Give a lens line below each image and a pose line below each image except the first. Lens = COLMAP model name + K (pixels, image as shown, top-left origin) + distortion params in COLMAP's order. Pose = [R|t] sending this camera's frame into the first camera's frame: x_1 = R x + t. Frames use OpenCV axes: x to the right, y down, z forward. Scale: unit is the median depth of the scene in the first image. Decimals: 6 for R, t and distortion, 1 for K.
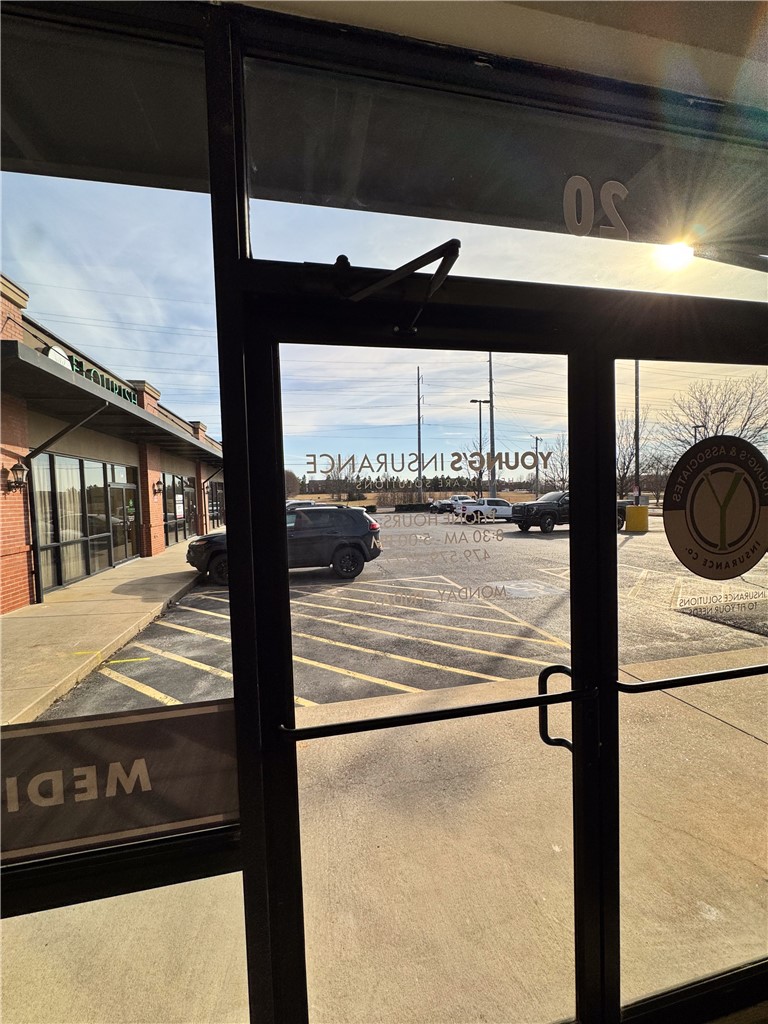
lens RADIAL K [[407.6, 0, 384.9], [0, 407.6, 510.2], [0, 0, 1]] dist [-0.002718, 0.000081]
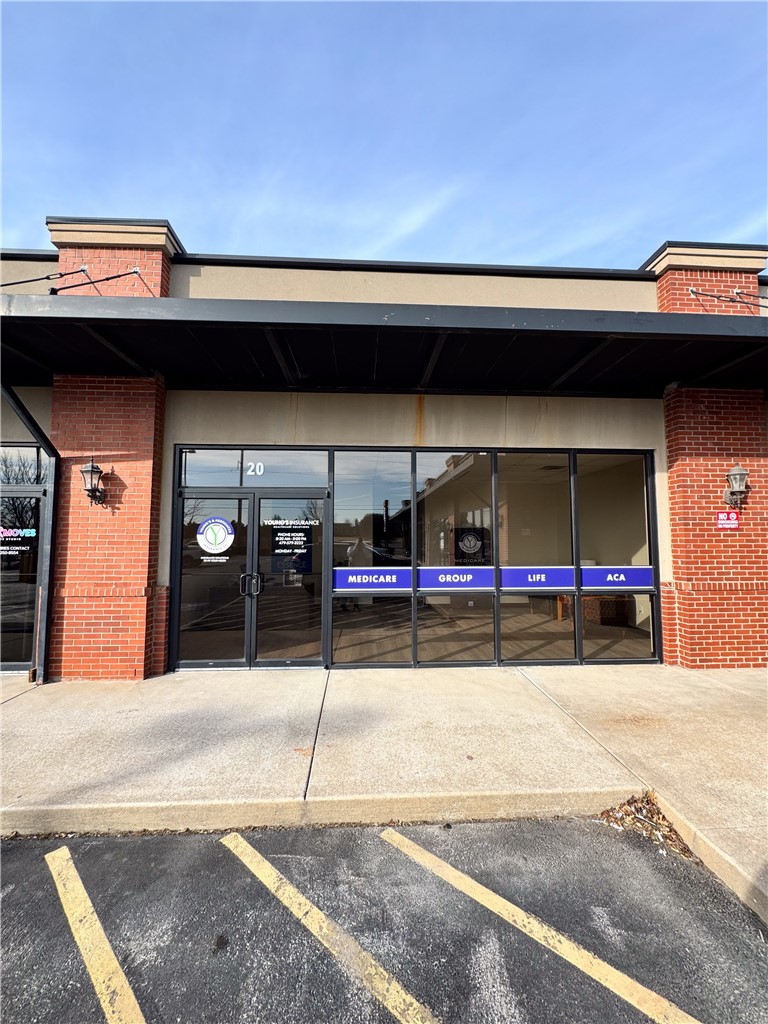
lens RADIAL K [[407.6, 0, 382.8], [0, 407.6, 513.0], [0, 0, 1]] dist [-0.002718, 0.000081]
pose [[-0.988597, 0.039495, 0.145316, -0.355686], [0.035260, 0.998878, -0.031605, -0.009732], [-0.146401, -0.026121, -0.988880, 1.198772]]
